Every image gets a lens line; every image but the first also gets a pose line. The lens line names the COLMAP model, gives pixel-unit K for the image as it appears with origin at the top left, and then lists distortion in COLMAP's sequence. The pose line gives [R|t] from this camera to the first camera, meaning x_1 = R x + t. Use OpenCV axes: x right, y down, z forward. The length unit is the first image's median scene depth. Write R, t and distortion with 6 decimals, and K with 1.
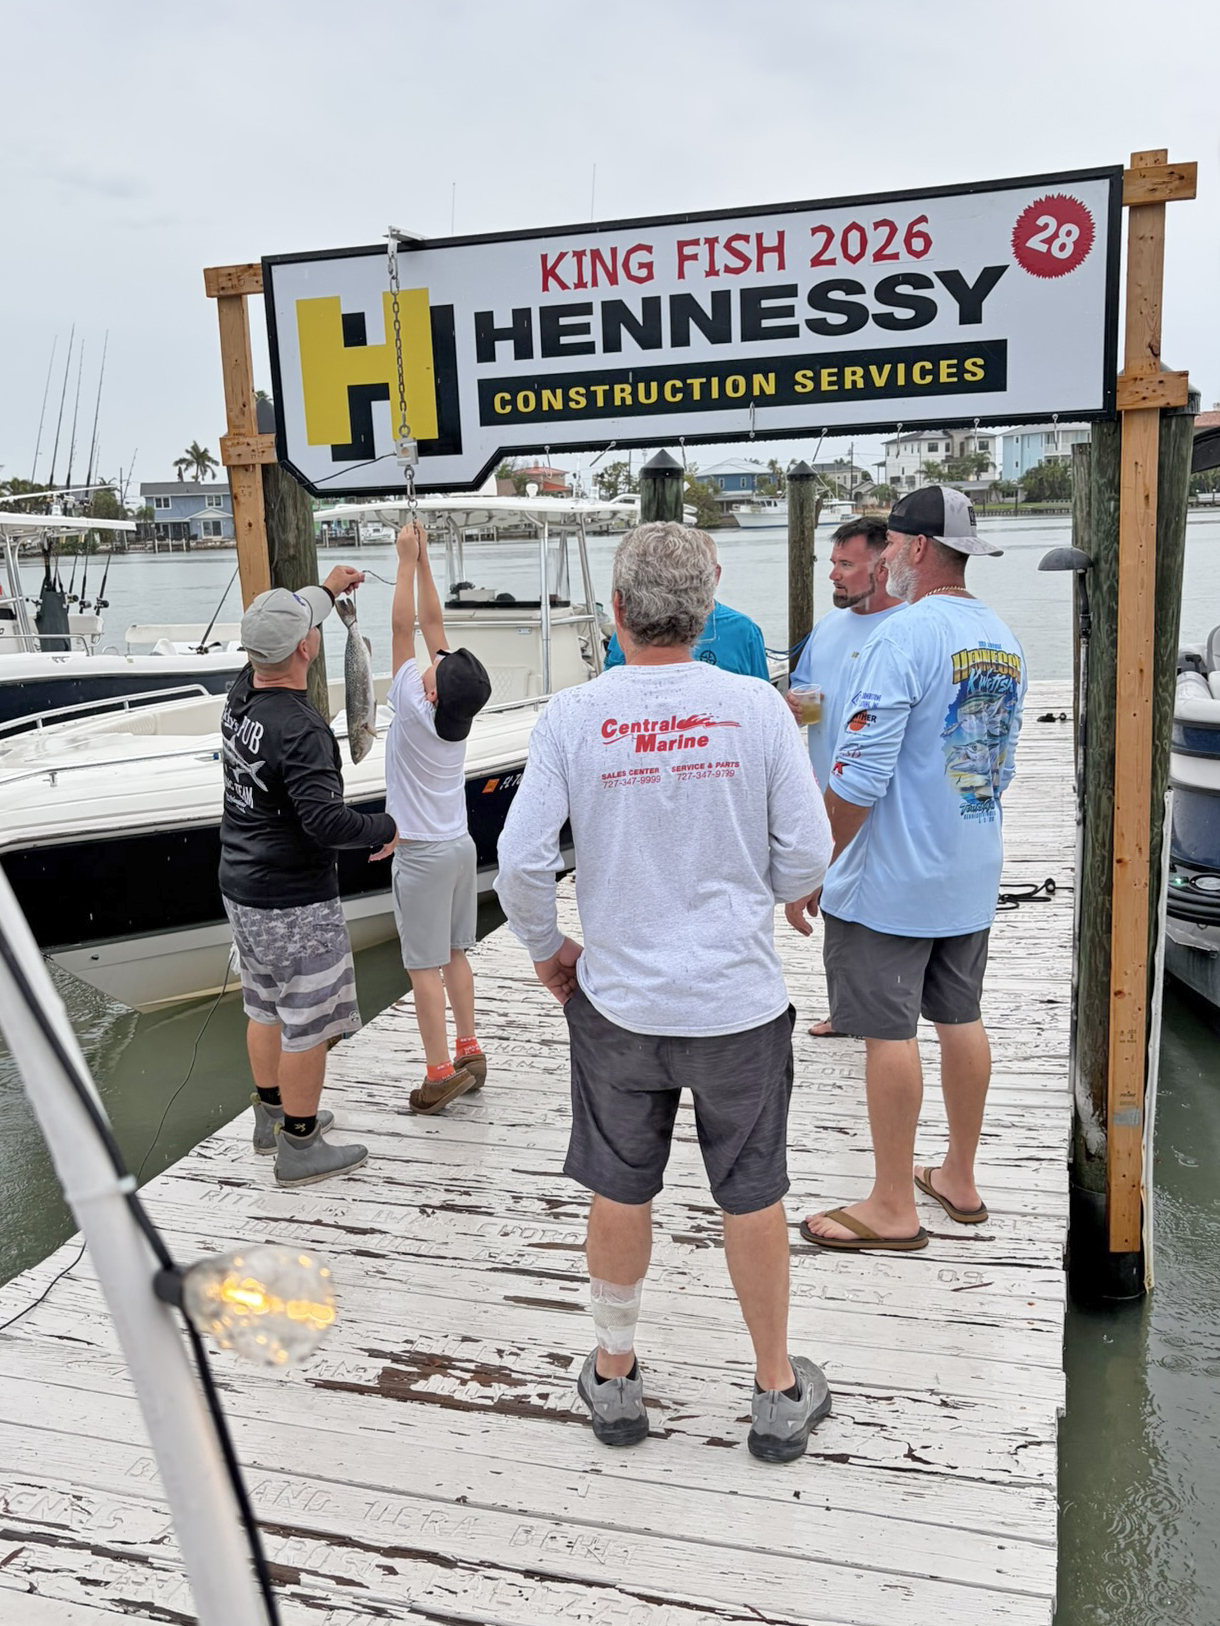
lens RADIAL K [[1552.1, 0, 540.7], [0, 1552.1, 804.5], [0, 0, 1]] dist [0.014622, 0.000000]
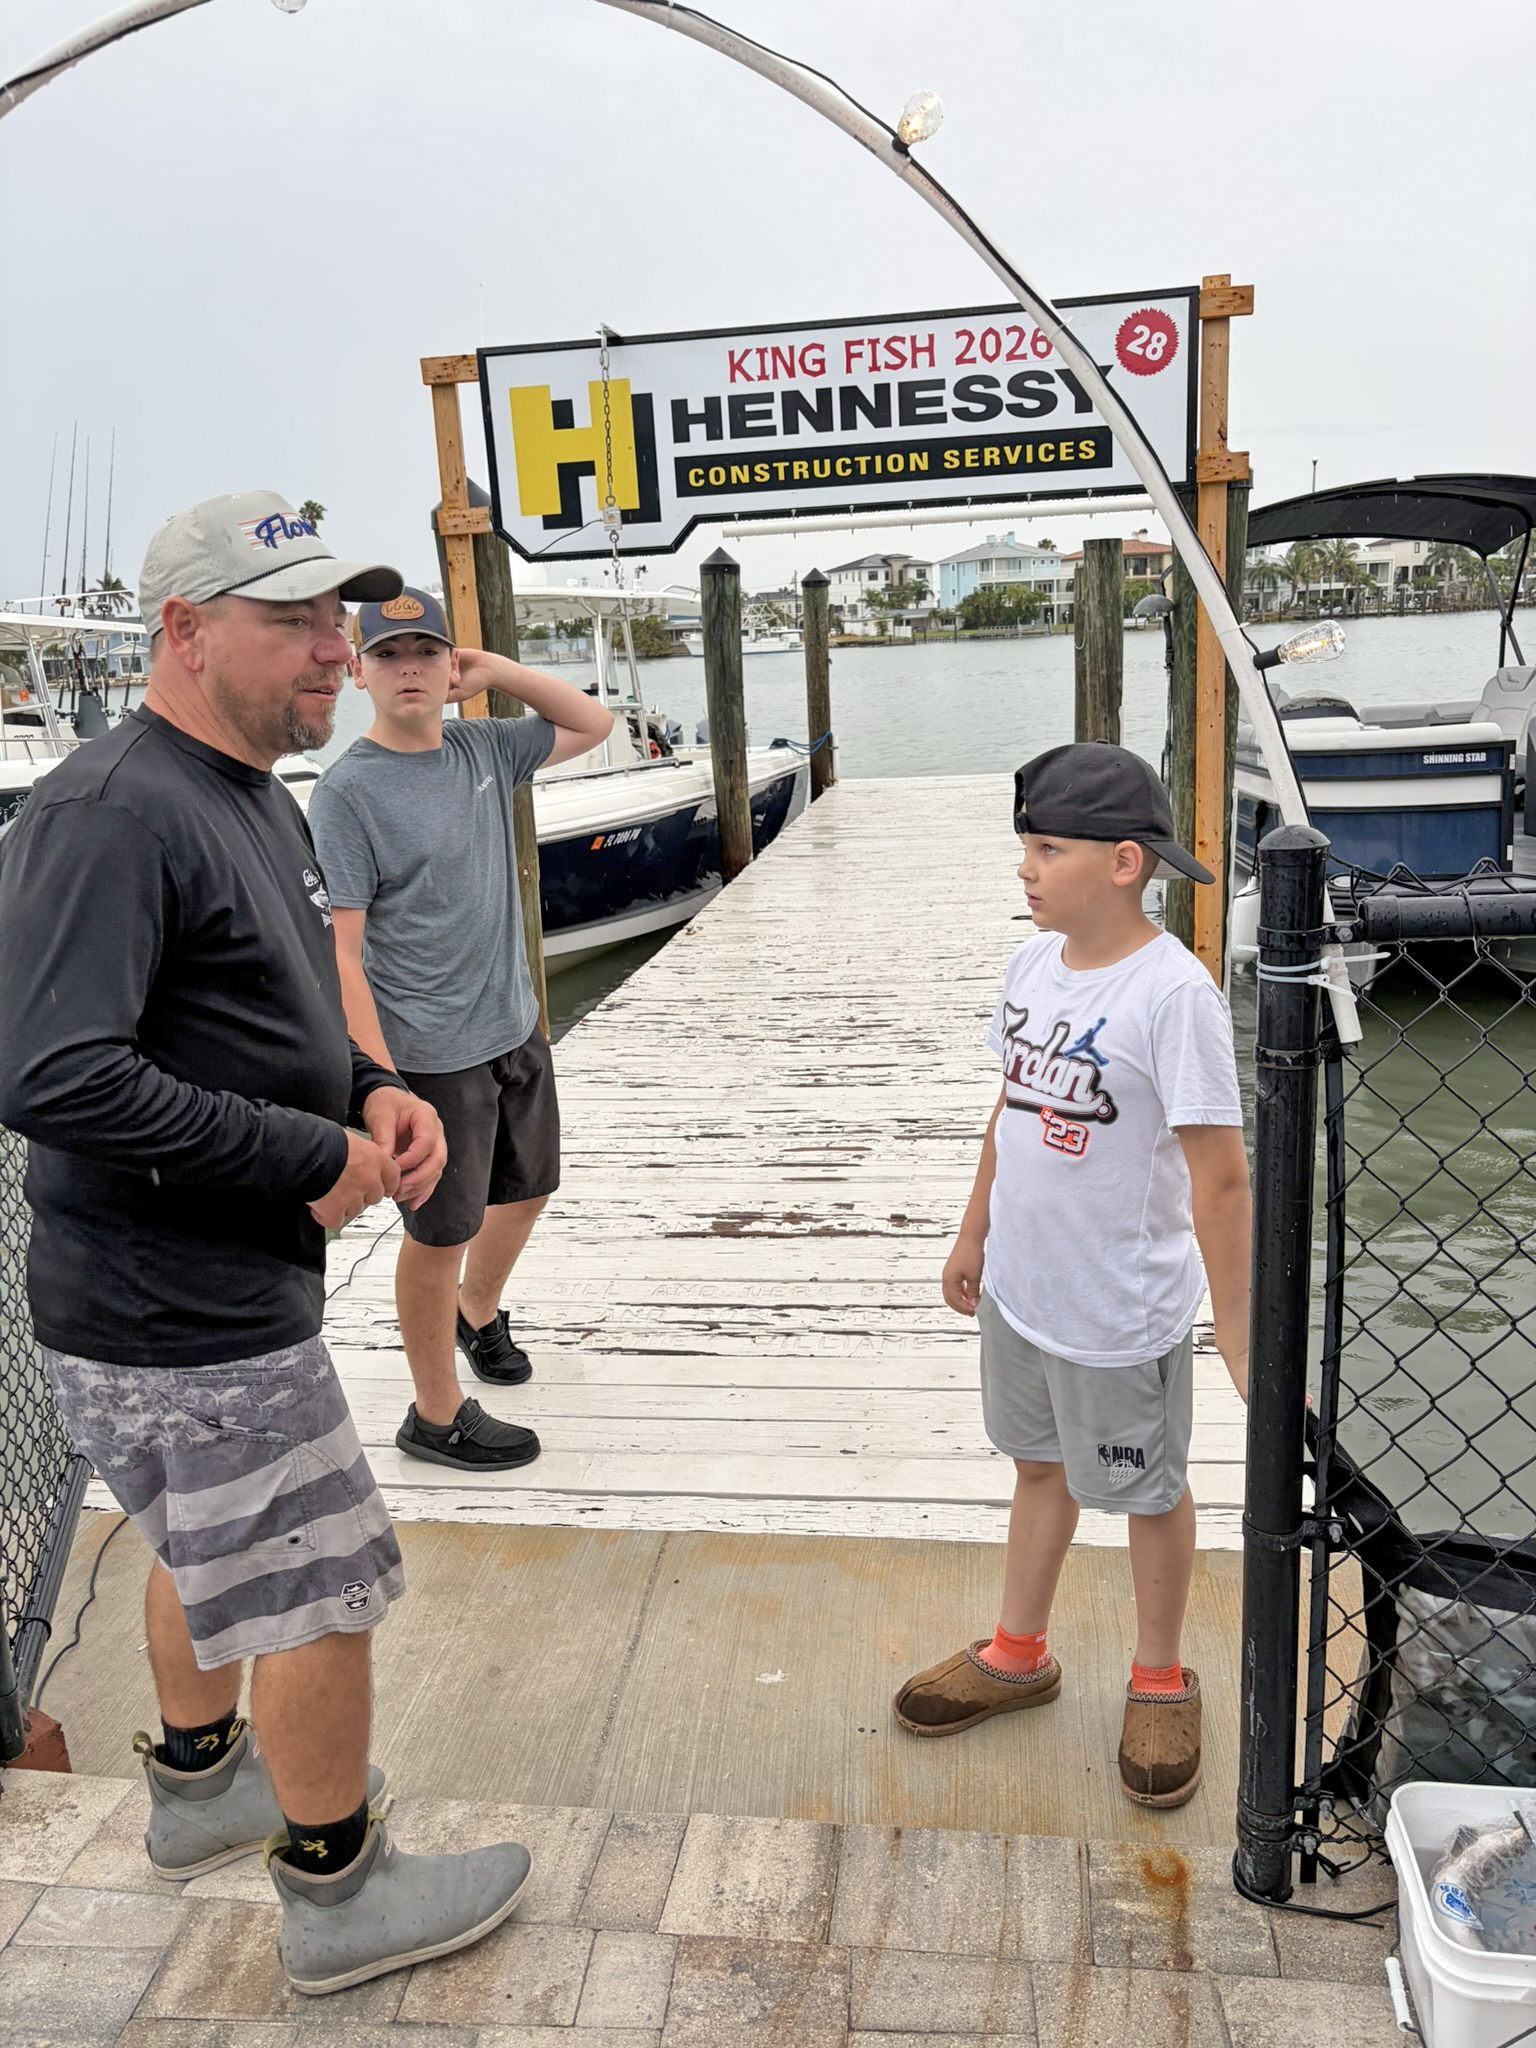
lens RADIAL K [[1558.0, 0, 767.2], [0, 1558.0, 1016.2], [0, 0, 1]] dist [0.025349, -0.037150]
pose [[0.984254, -0.051368, 0.169132, -0.203530], [0.043194, 0.997730, 0.051662, 0.096571], [-0.171402, -0.043543, 0.984239, -0.210017]]
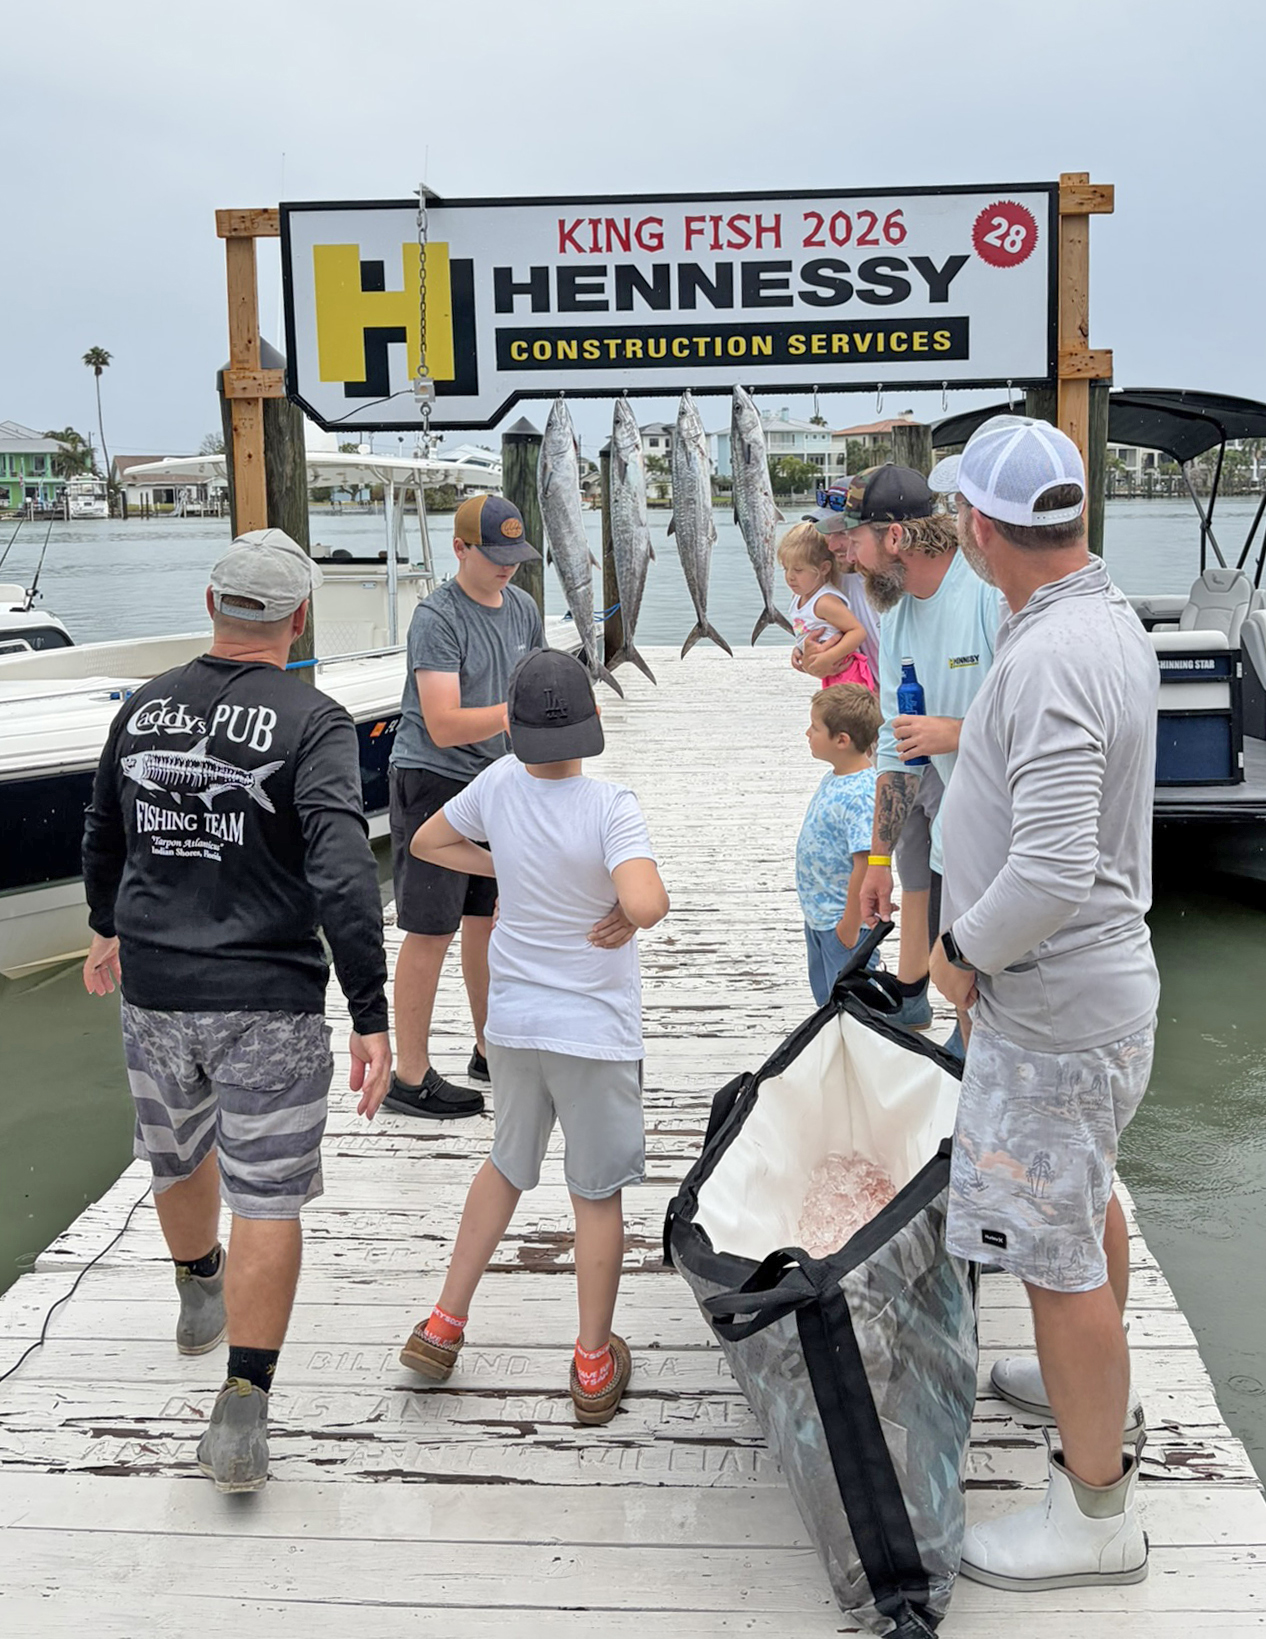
lens RADIAL K [[1553.6, 0, 690.9], [0, 1553.6, 620.6], [0, 0, 1]] dist [0.039597, 0.000000]
pose [[0.964049, 0.004340, 0.265690, -0.205461], [0.024240, 0.994262, -0.104193, 0.045936], [-0.264617, 0.106887, 0.958412, -0.051035]]
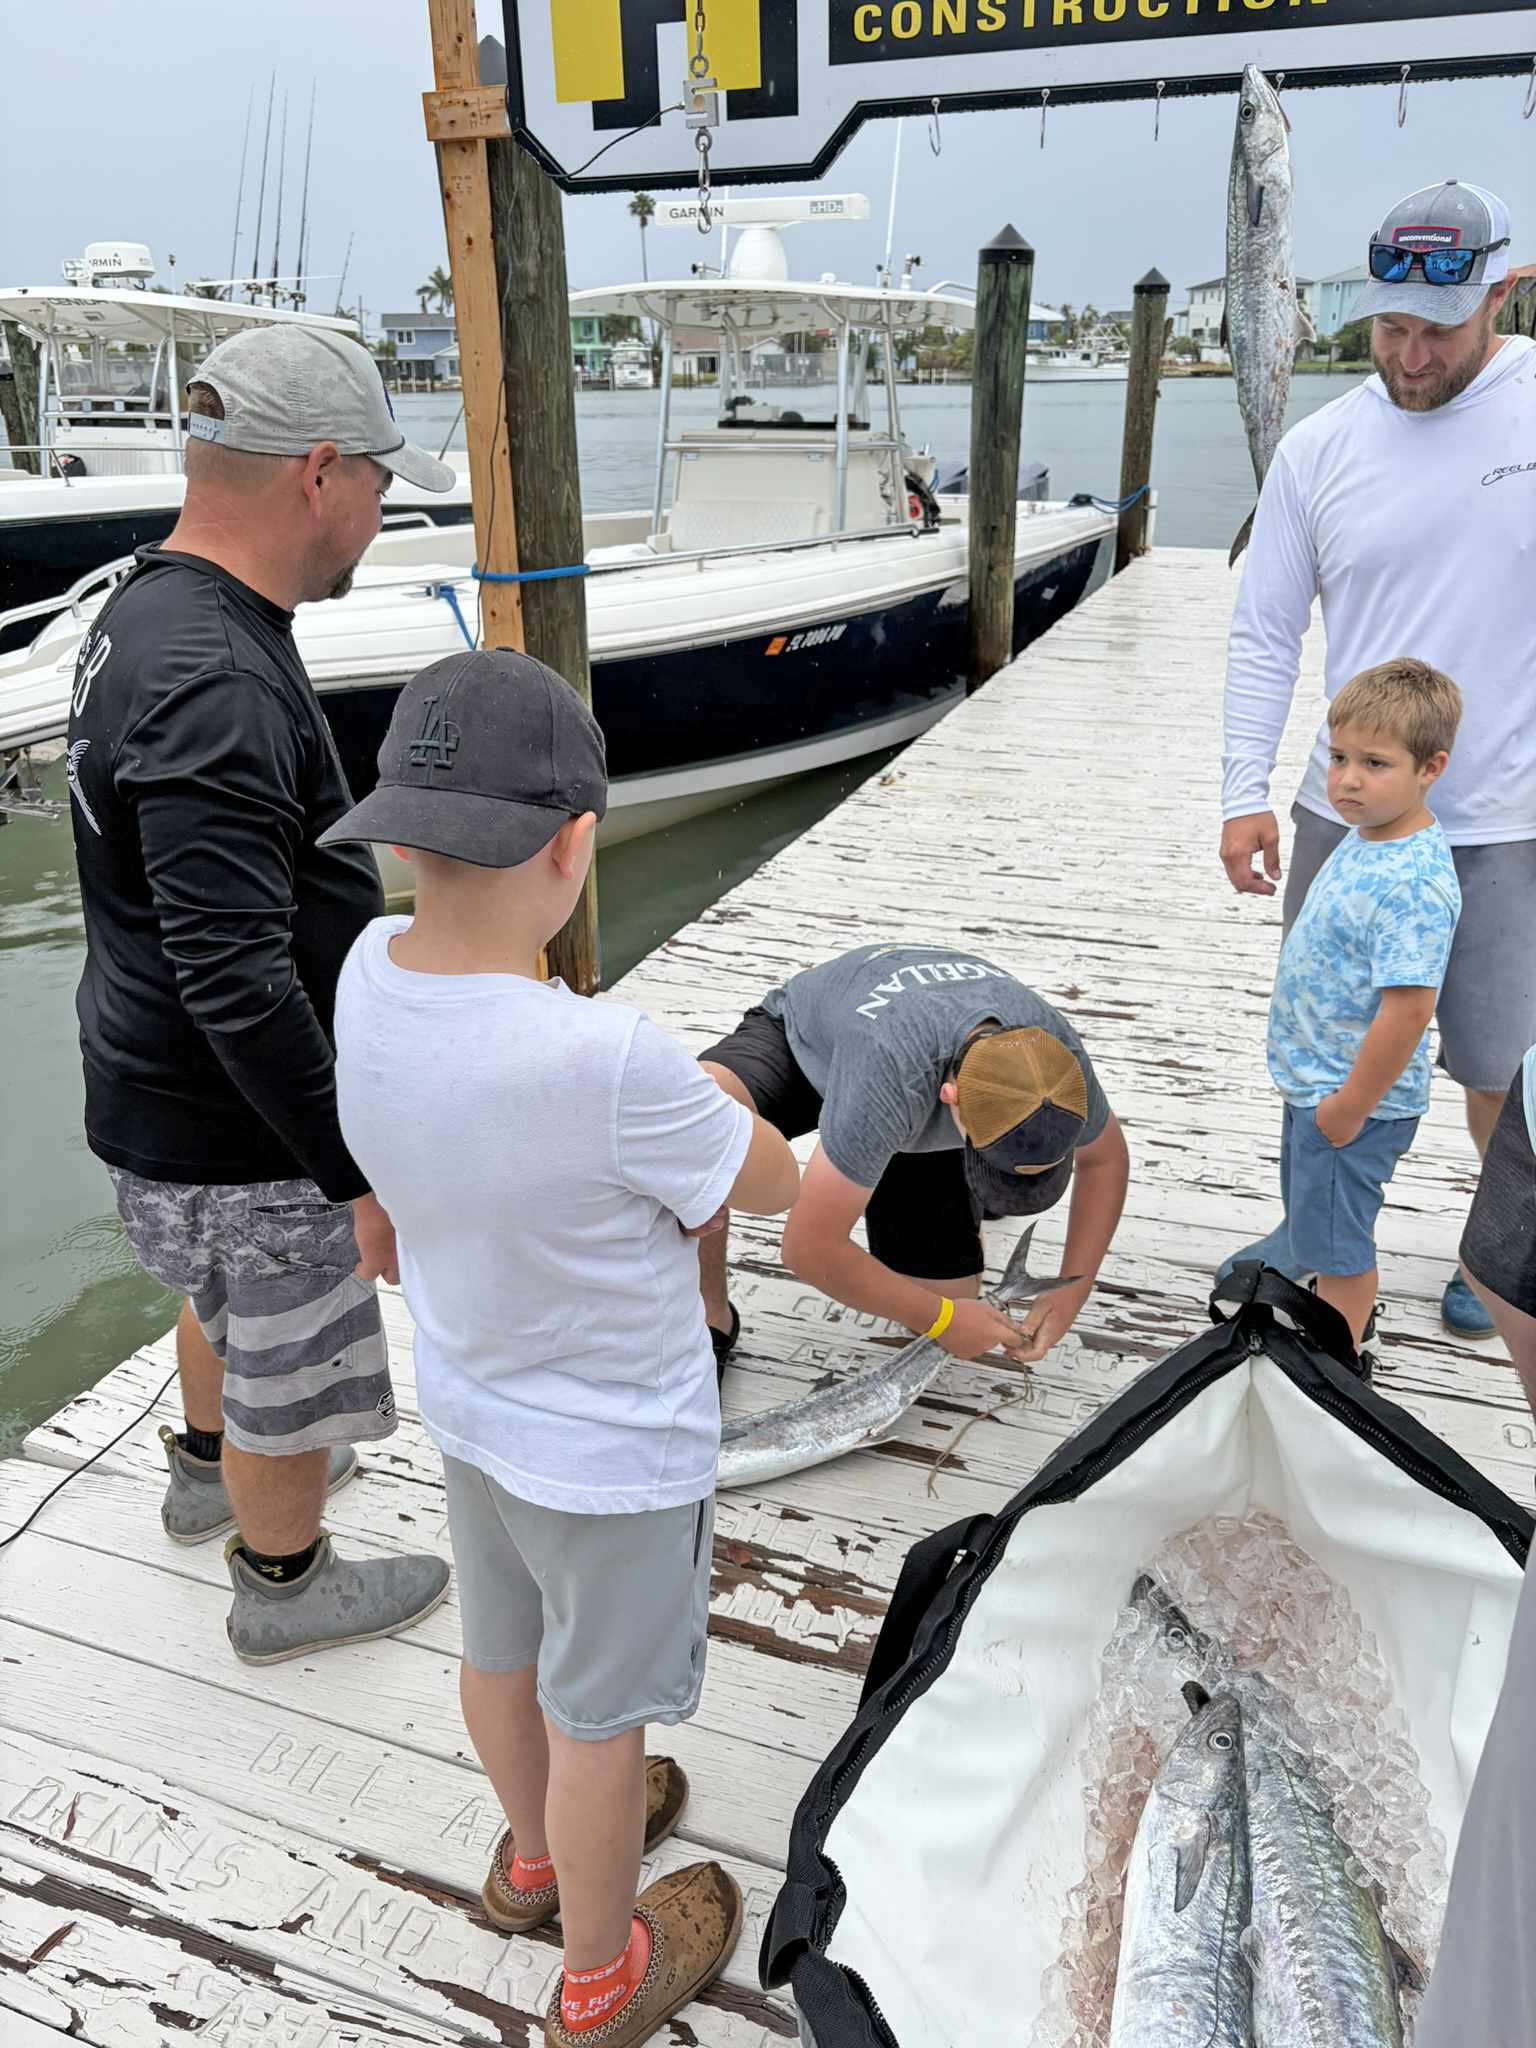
lens RADIAL K [[1558.0, 0, 747.6], [0, 1558.0, 1017.8], [0, 0, 1]] dist [0.025349, -0.037150]
pose [[0.999033, 0.036818, -0.024021, -0.044839], [-0.030935, 0.977019, 0.210898, 0.000628], [0.031234, -0.209951, 0.977213, 0.315491]]
